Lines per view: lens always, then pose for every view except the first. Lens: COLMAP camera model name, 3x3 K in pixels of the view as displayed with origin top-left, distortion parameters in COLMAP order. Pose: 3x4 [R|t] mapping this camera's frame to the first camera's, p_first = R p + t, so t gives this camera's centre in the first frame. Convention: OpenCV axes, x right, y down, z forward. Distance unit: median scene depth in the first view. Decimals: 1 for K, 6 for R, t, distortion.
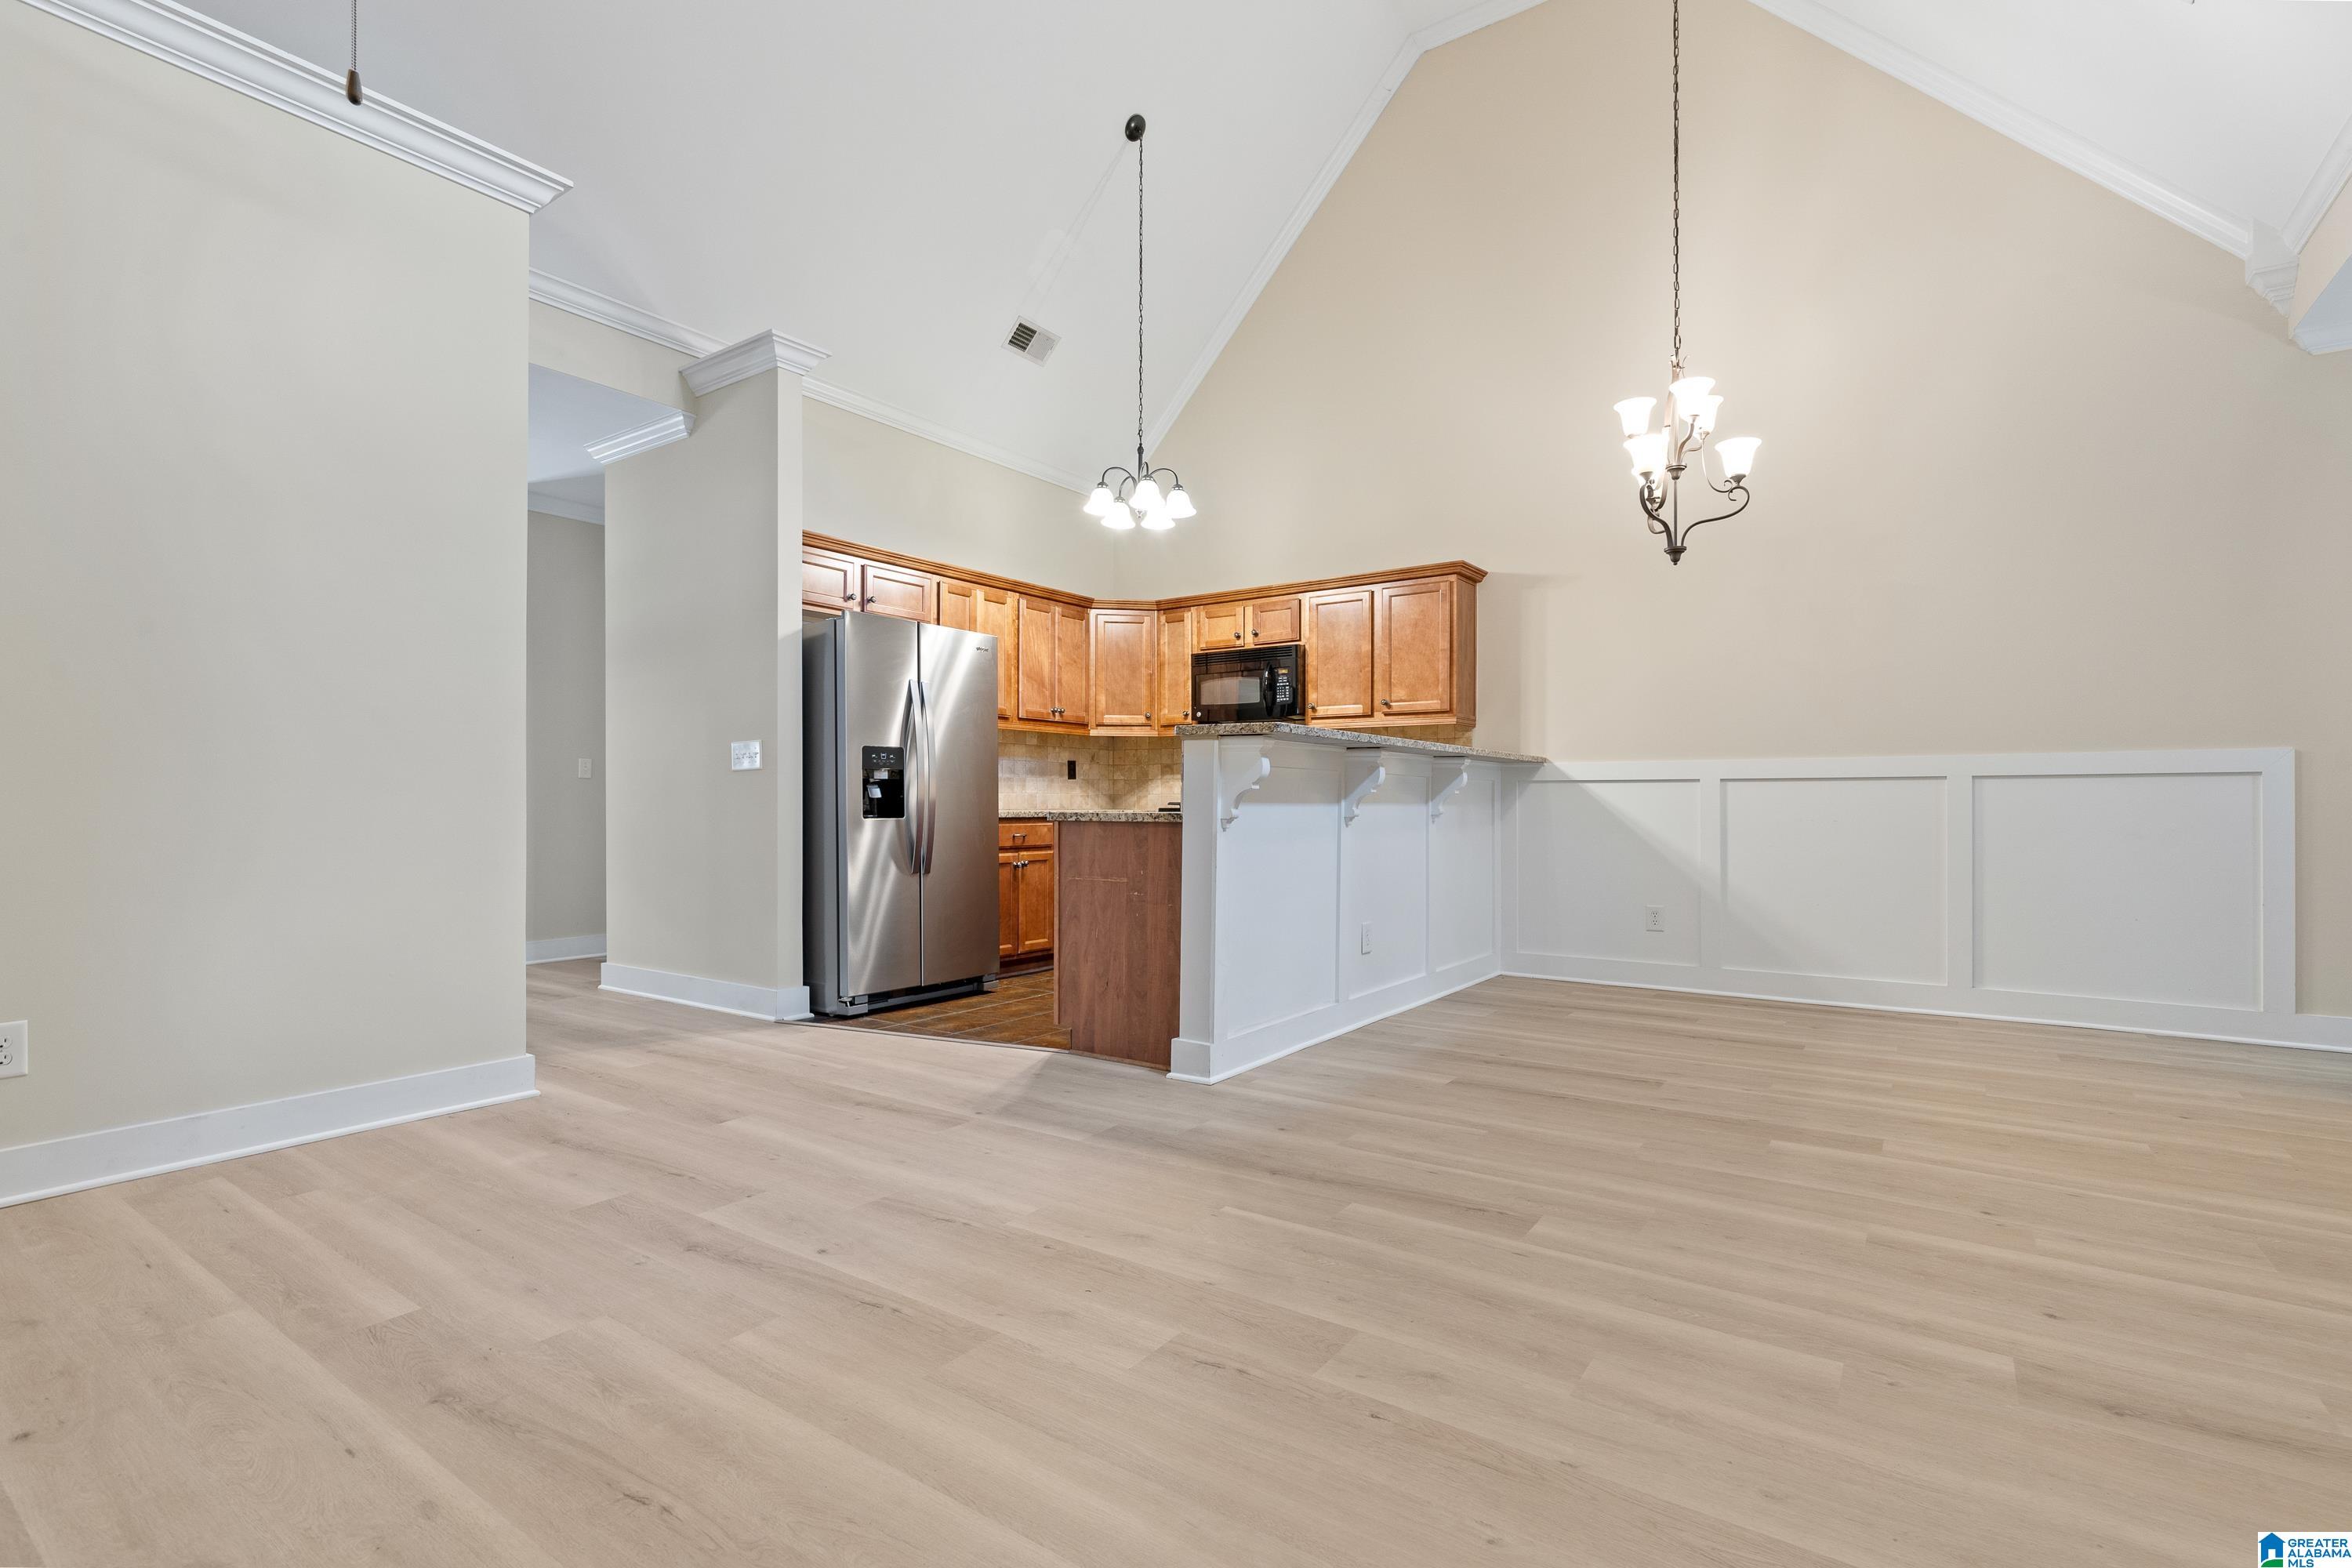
lens RADIAL K [[1072.4, 0, 1179.9], [0, 1072.4, 819.1], [0, 0, 1]] dist [-0.009158, 0.004388]
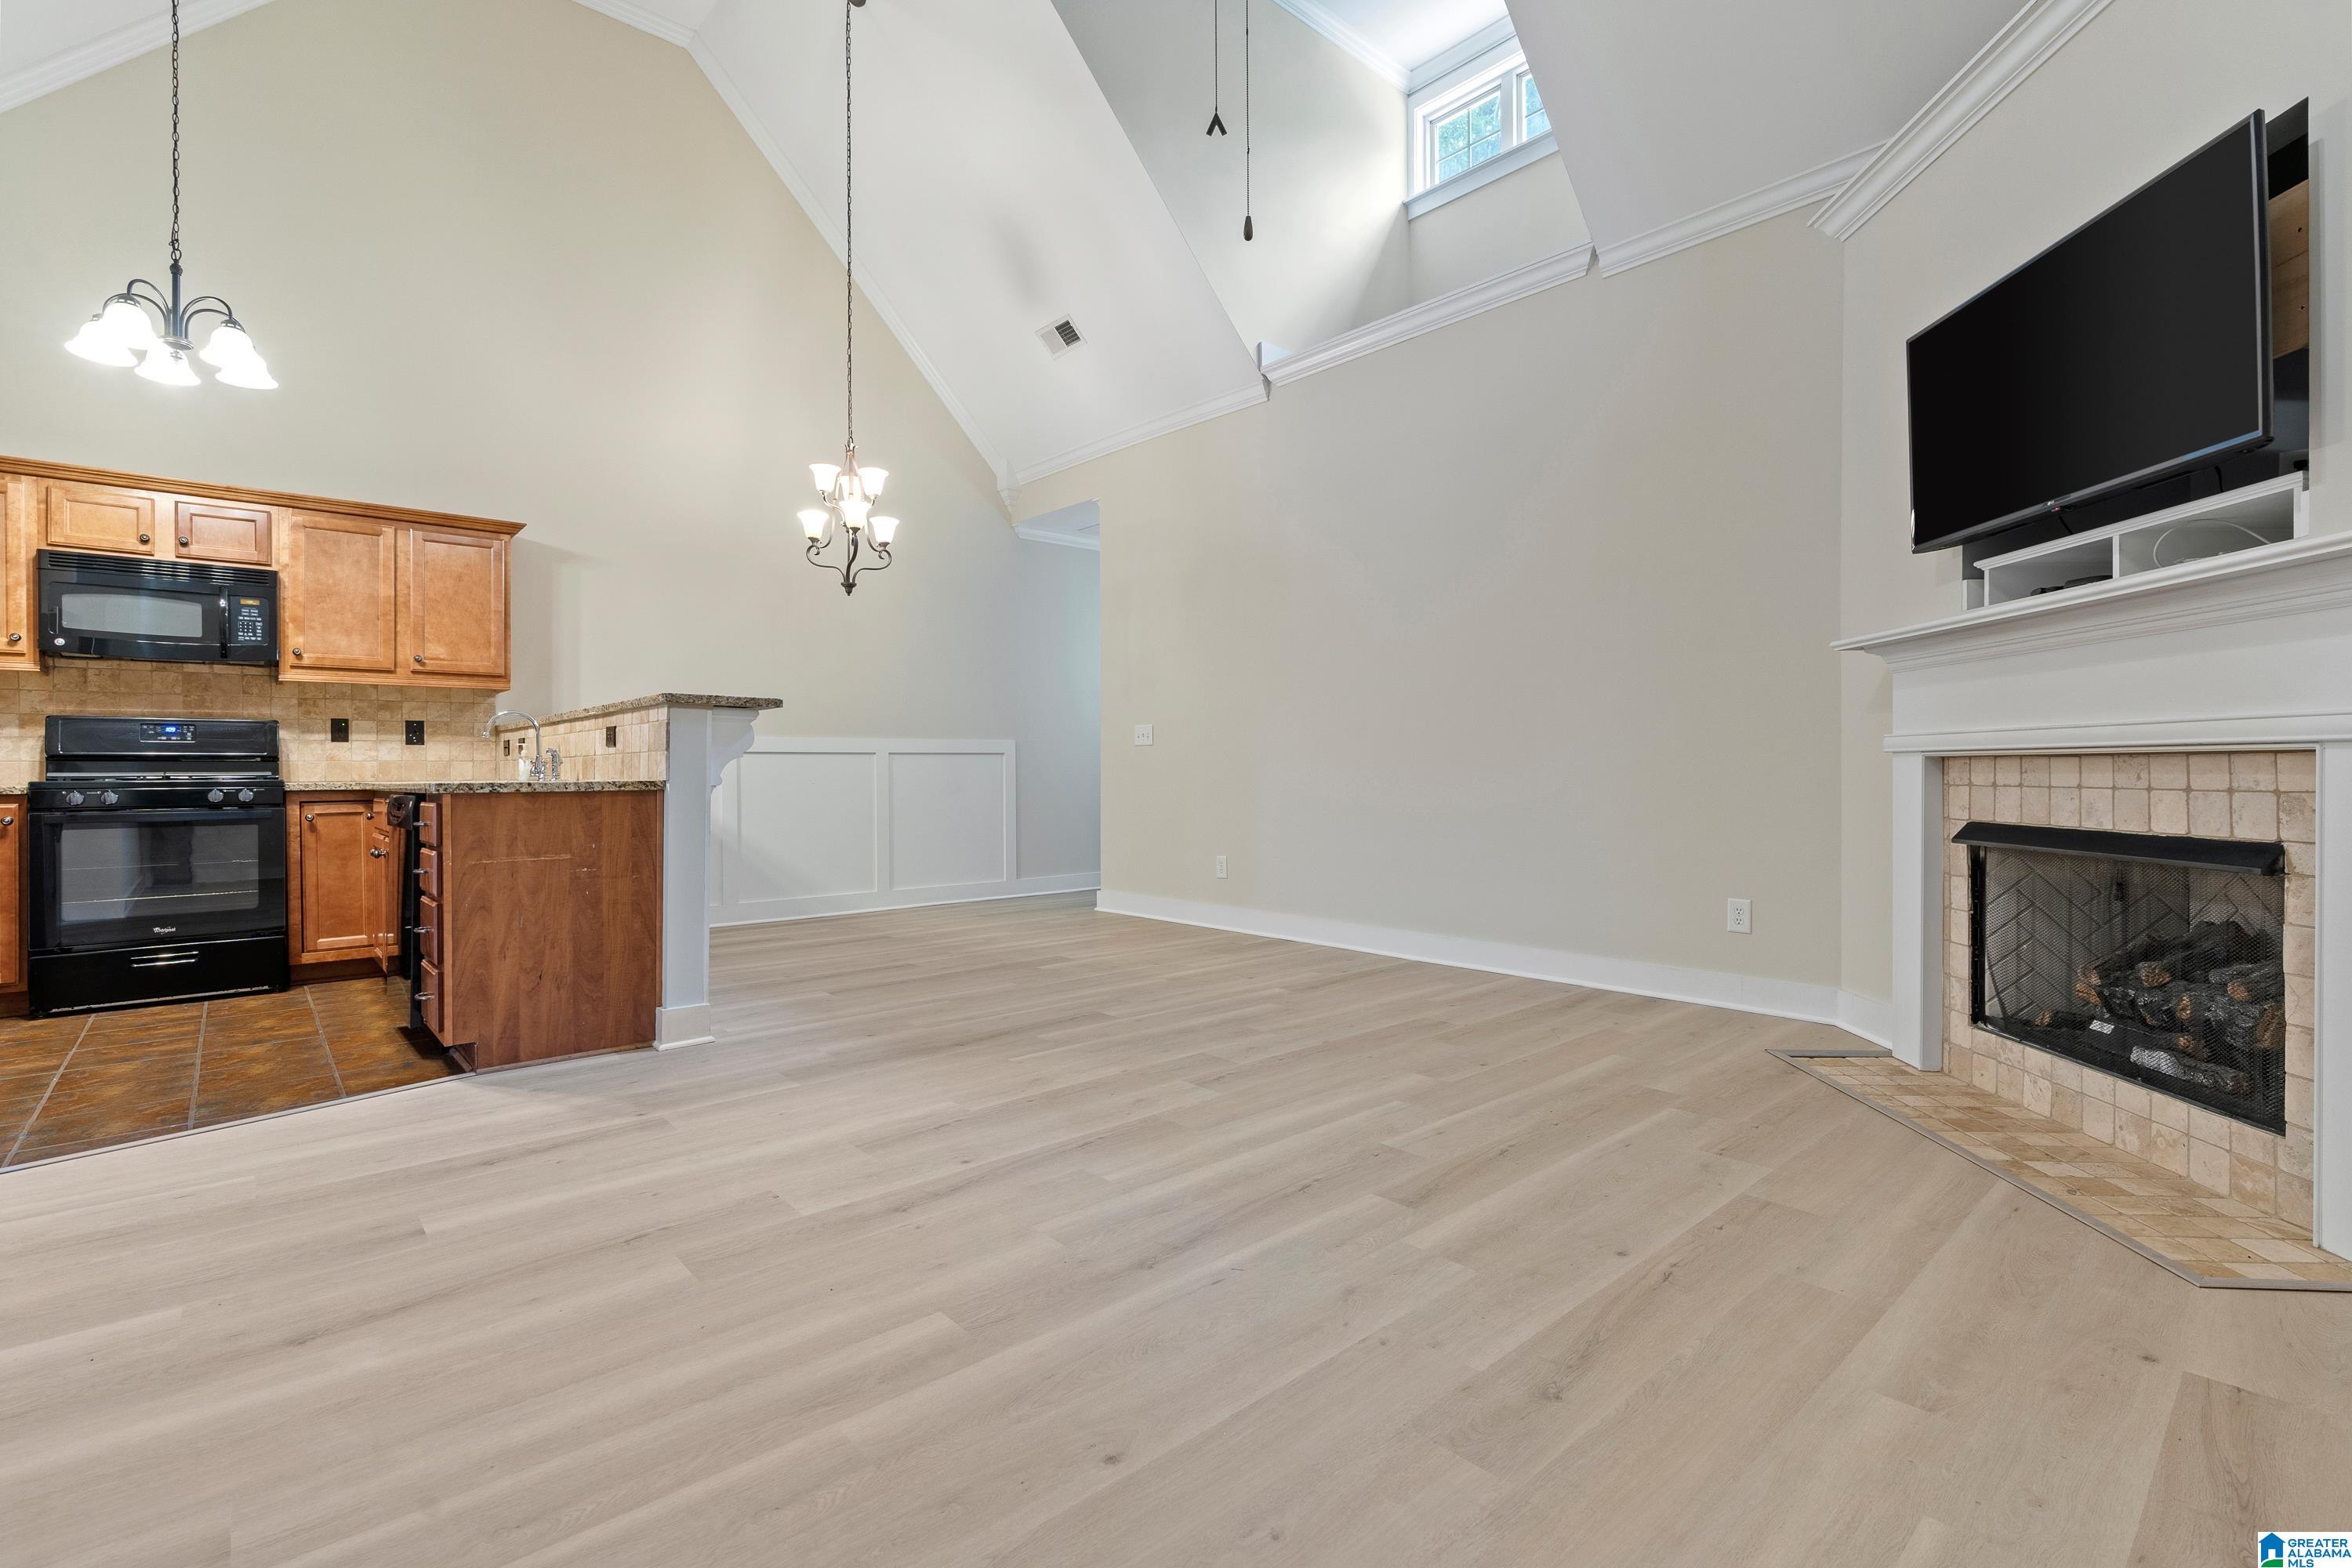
lens RADIAL K [[1072.4, 0, 1172.0], [0, 1072.4, 771.5], [0, 0, 1]] dist [-0.009158, 0.004388]
pose [[0.233412, -0.002159, 0.972376, -1.212937], [0.019925, 0.999798, -0.002563, -0.002532], [-0.972174, 0.019973, 0.233408, 0.449319]]
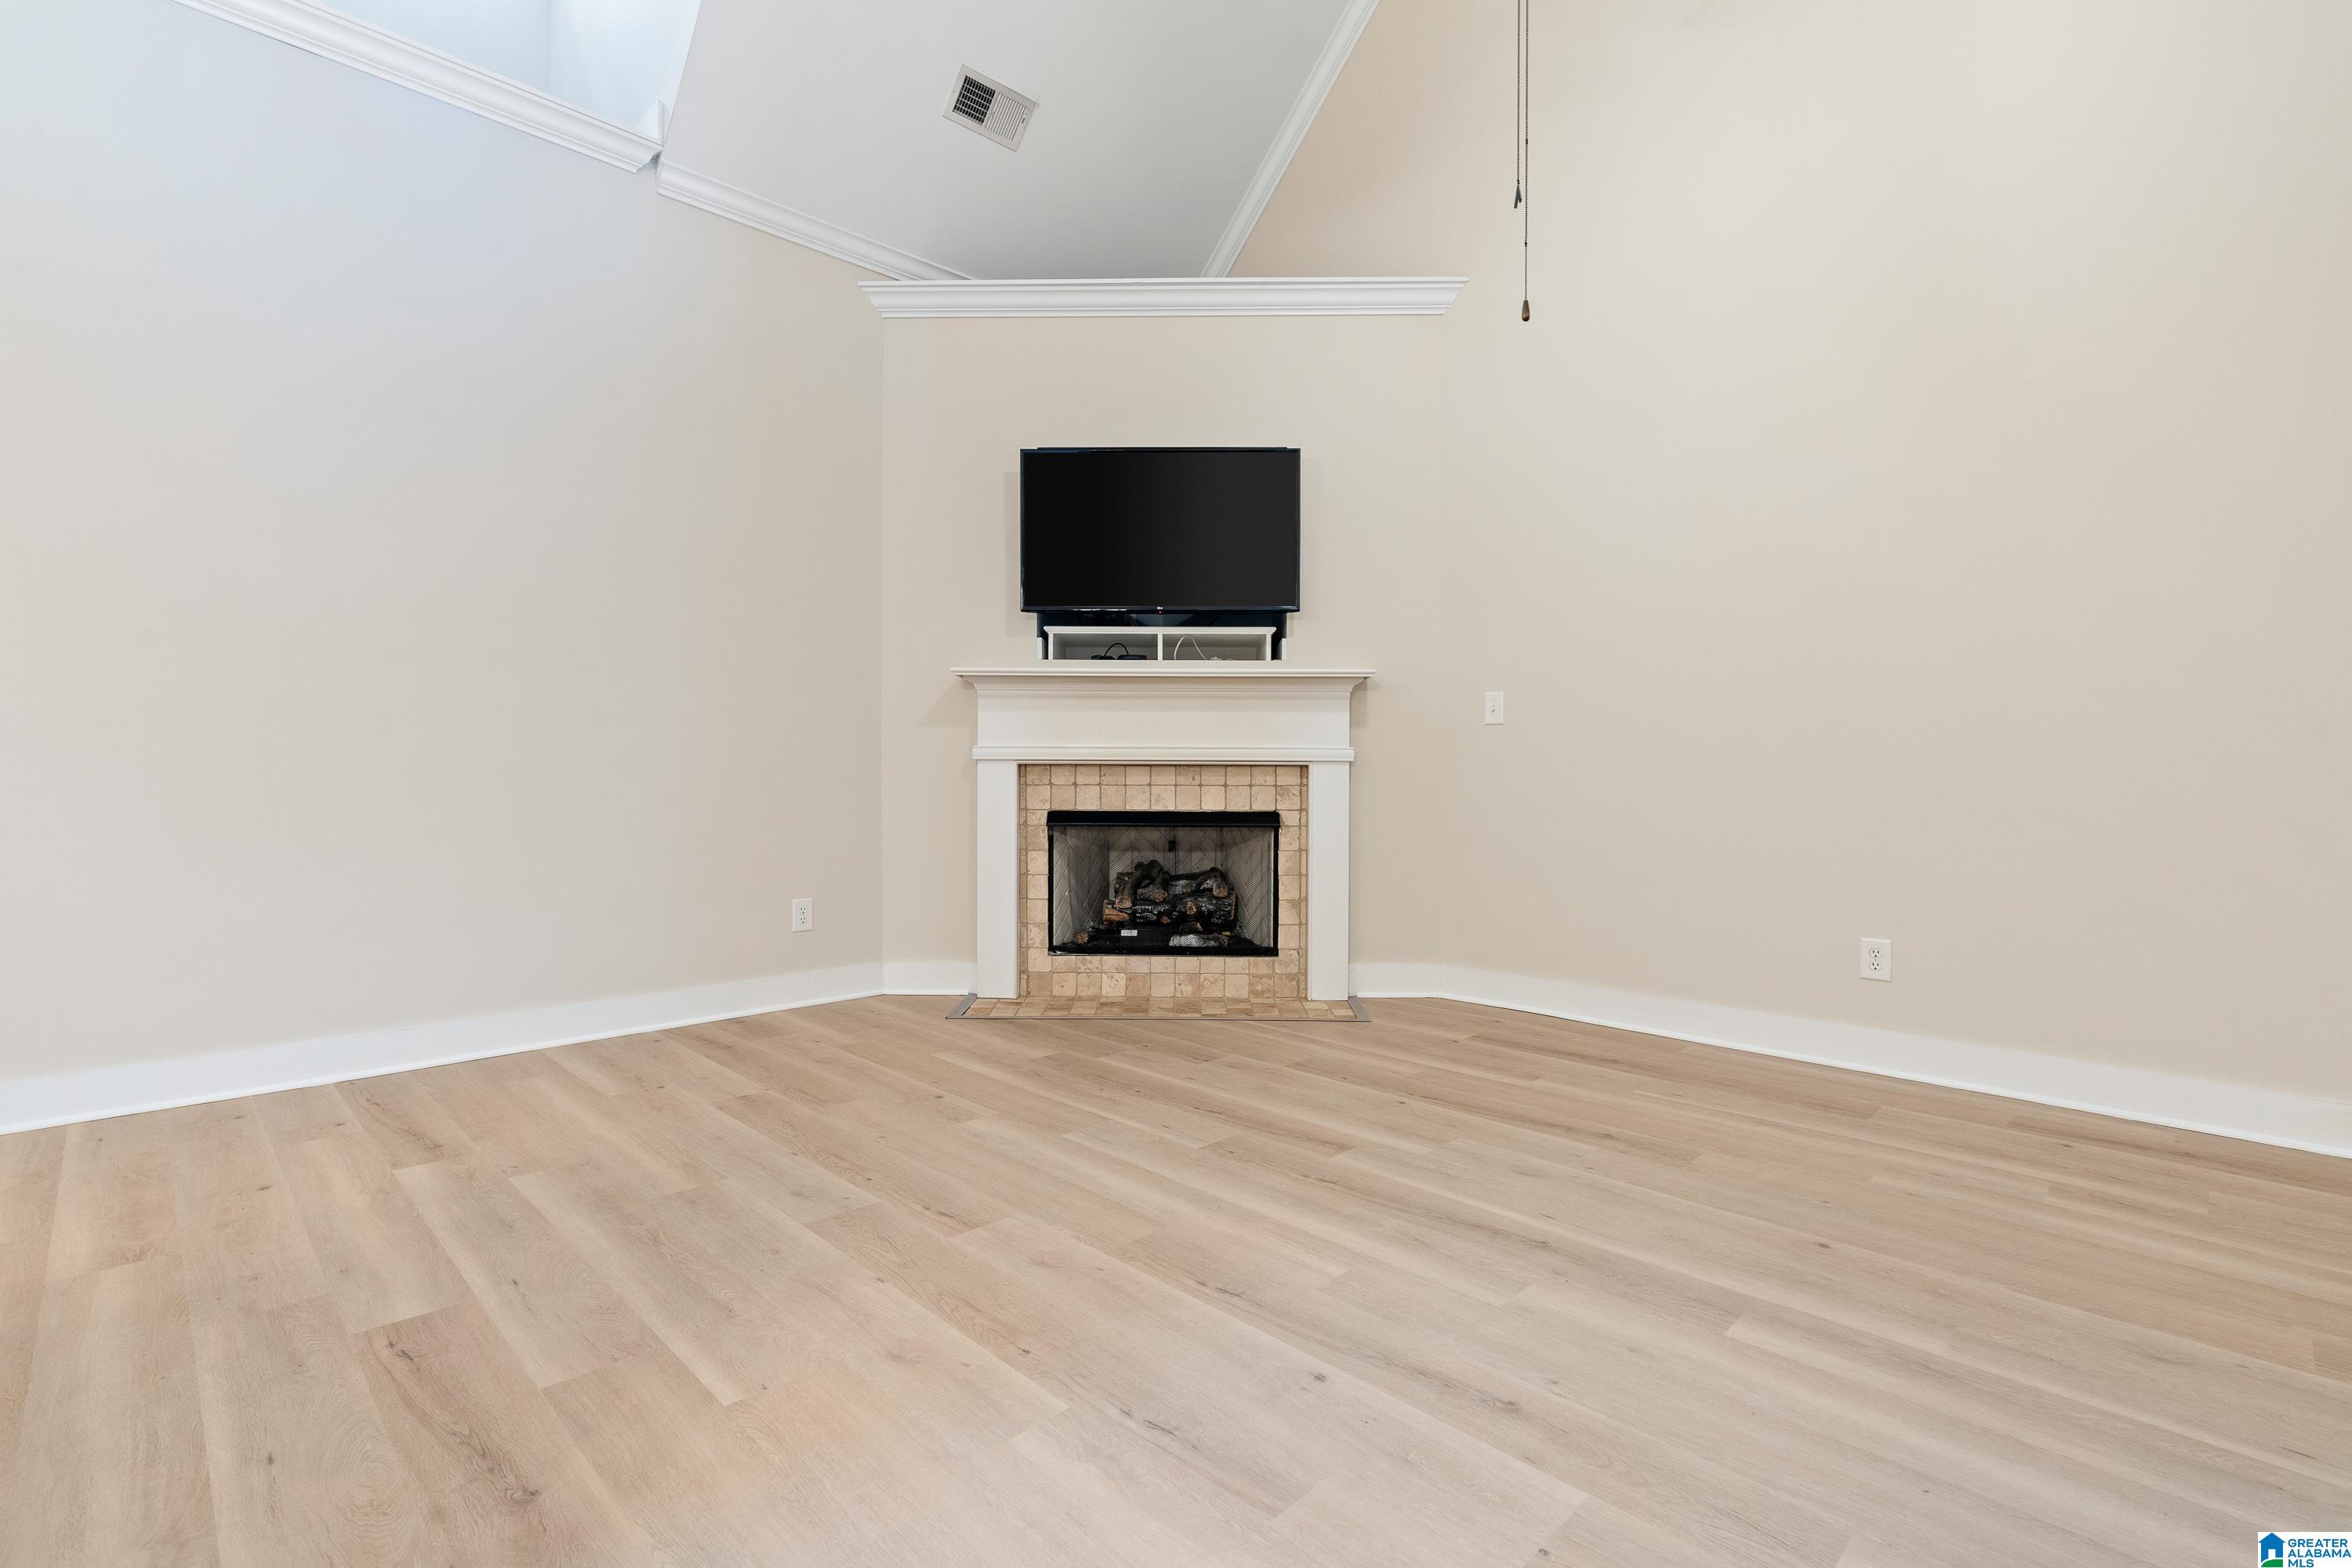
lens RADIAL K [[1072.4, 0, 1178.2], [0, 1072.4, 782.7], [0, 0, 1]] dist [-0.009158, 0.004388]
pose [[-0.985033, -0.006338, 0.172249, -0.317107], [-0.001439, 0.999591, 0.028551, -0.025052], [-0.172359, 0.027876, -0.984640, 1.516187]]
